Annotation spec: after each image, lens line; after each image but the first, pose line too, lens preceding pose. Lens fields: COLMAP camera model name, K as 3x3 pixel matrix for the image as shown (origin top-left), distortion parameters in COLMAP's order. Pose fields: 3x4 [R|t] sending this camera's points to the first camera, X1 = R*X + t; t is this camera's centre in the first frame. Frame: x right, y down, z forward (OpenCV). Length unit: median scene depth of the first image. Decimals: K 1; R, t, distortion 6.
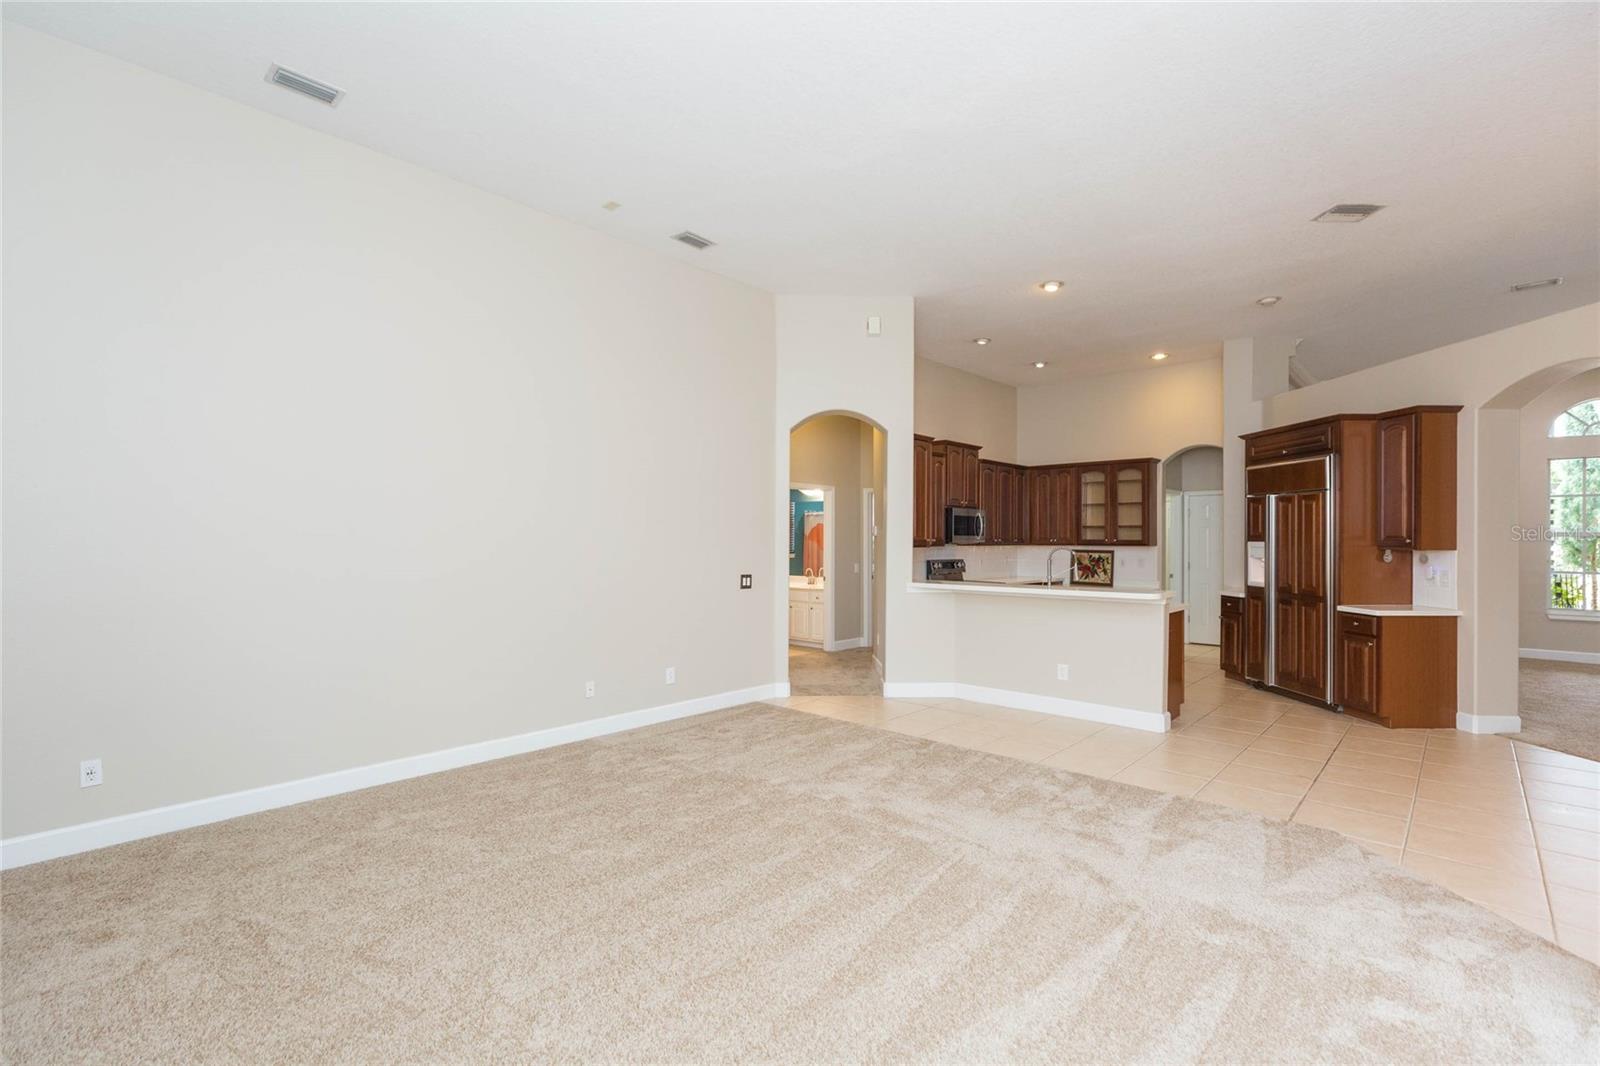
lens RADIAL K [[717.8, 0, 805.1], [0, 717.8, 535.4], [0, 0, 1]] dist [0.002891, 0.000078]
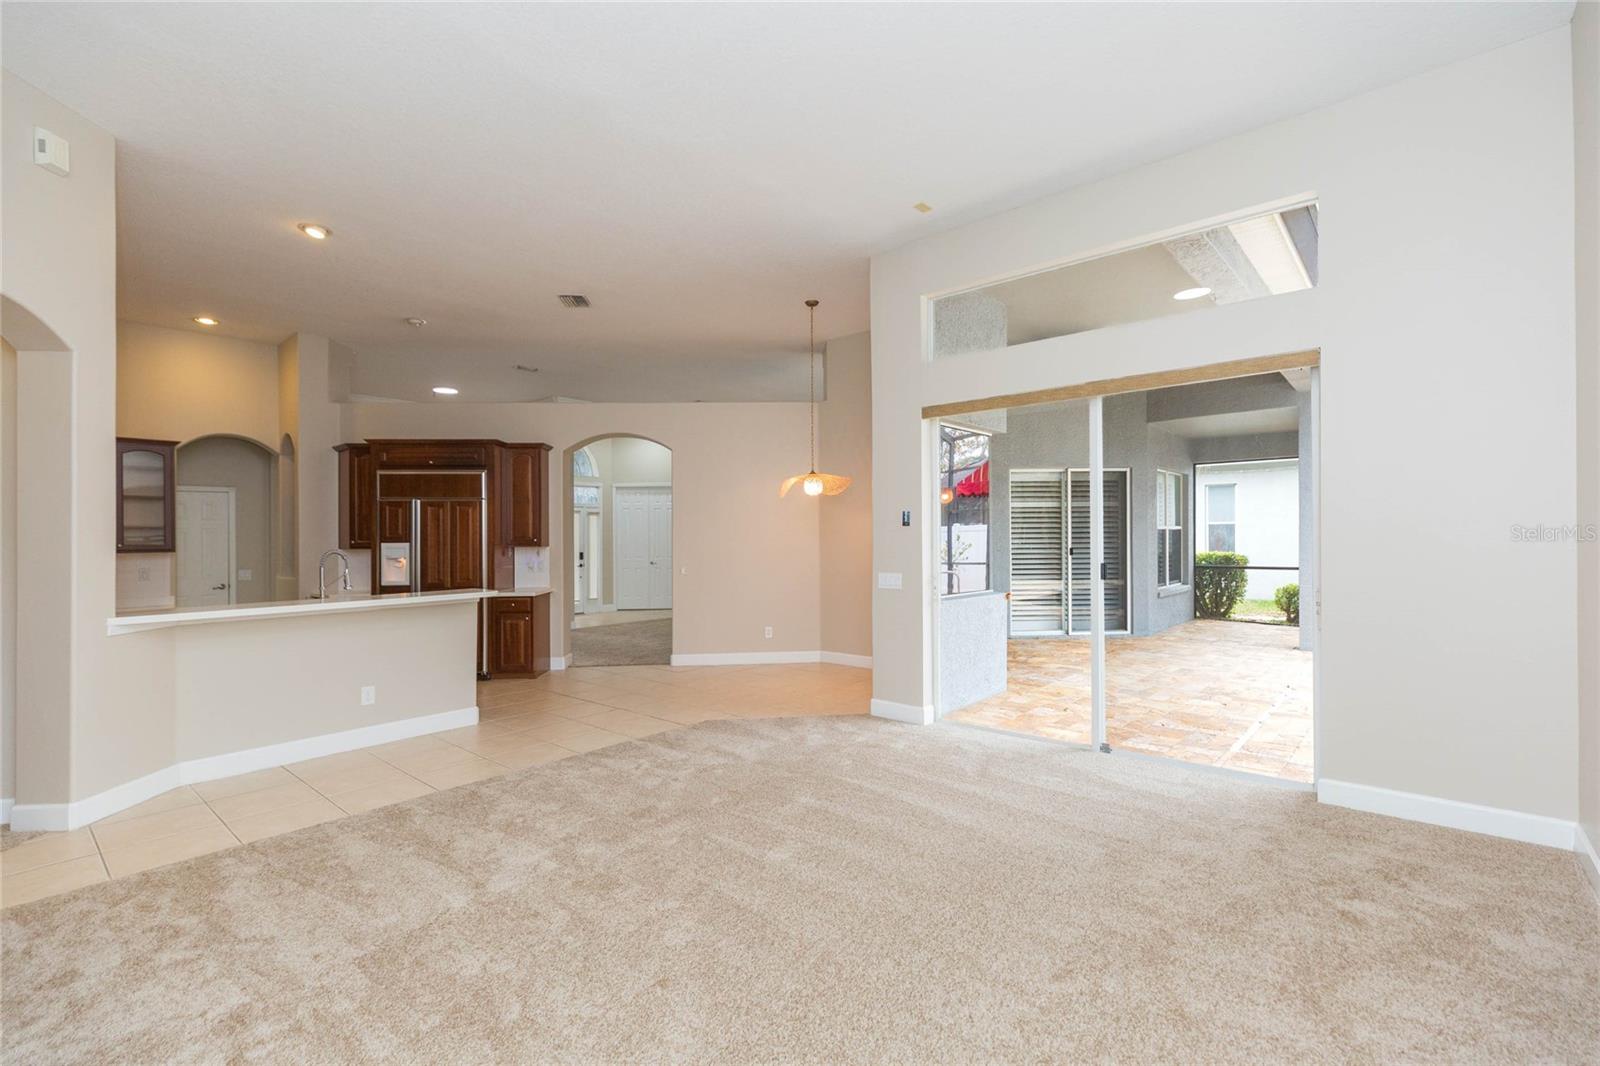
lens RADIAL K [[717.8, 0, 802.7], [0, 717.8, 527.9], [0, 0, 1]] dist [0.002891, 0.000078]
pose [[-0.035988, 0.012667, 0.999272, -0.340594], [0.007288, 0.999896, -0.012413, 0.003378], [-0.999326, 0.006836, -0.036076, 0.334185]]
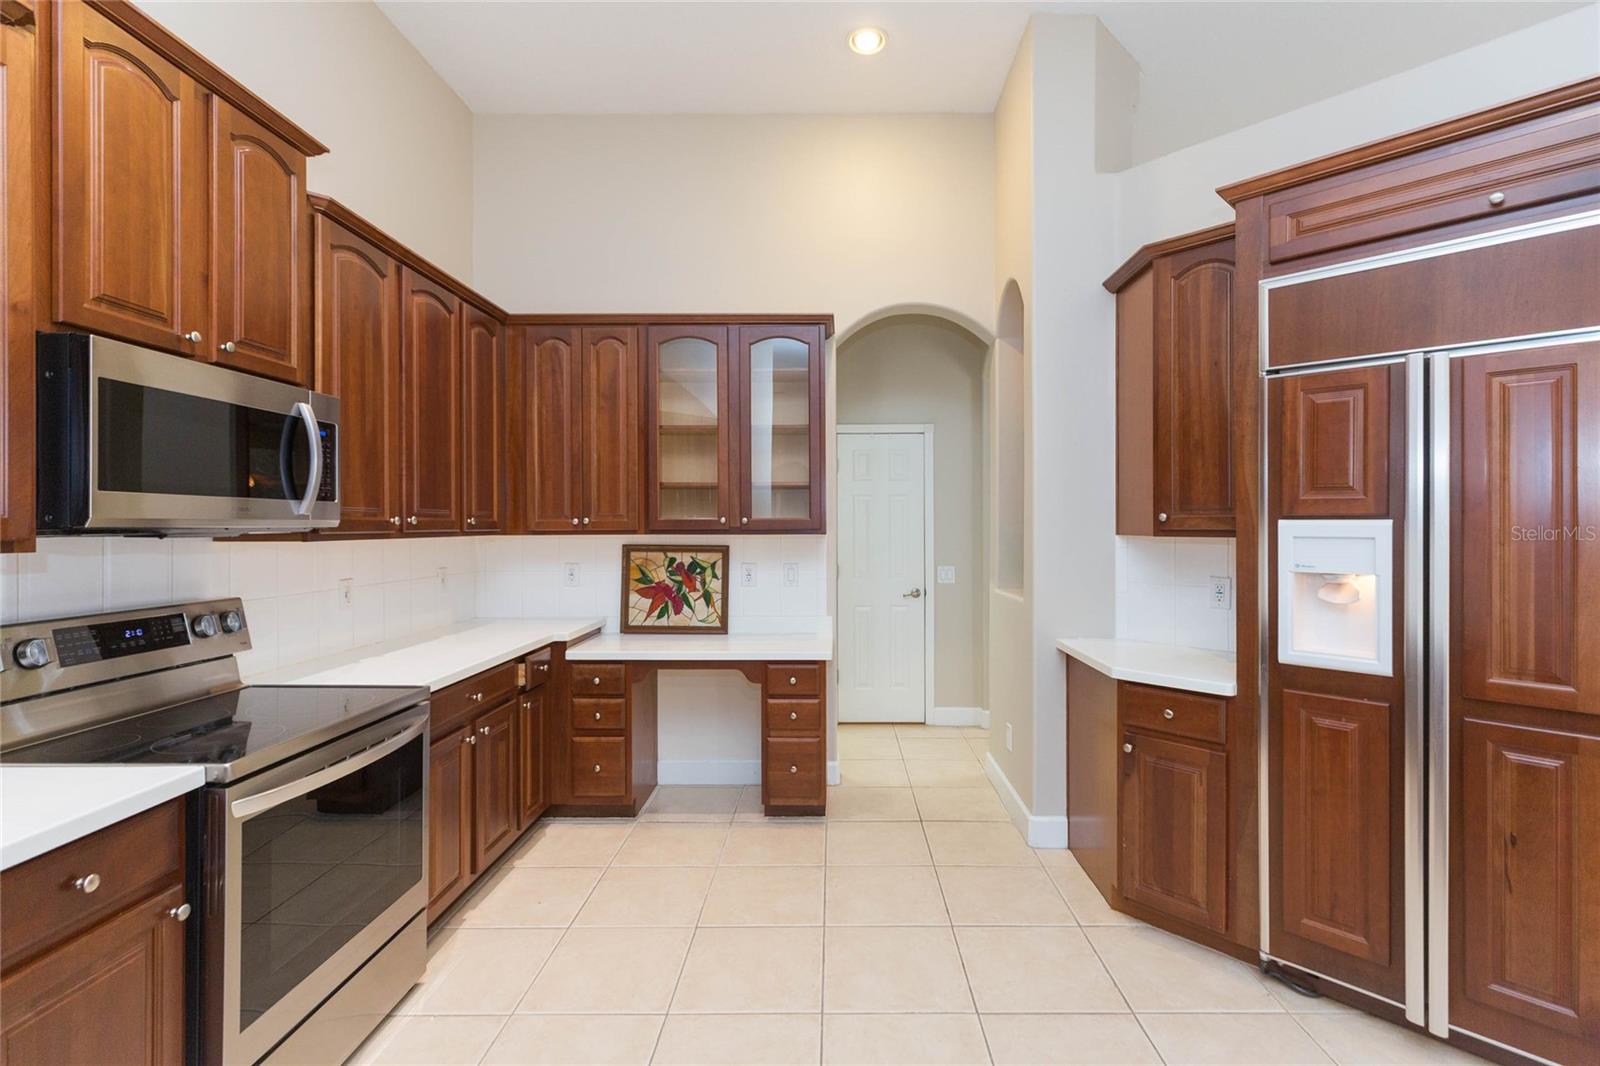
lens RADIAL K [[717.8, 0, 803.8], [0, 717.8, 537.7], [0, 0, 1]] dist [0.002891, 0.000078]
pose [[0.760827, -0.014284, 0.648797, 0.209225], [-0.000846, 0.999735, 0.023002, 0.007518], [-0.648954, -0.018049, 0.760613, 0.698548]]
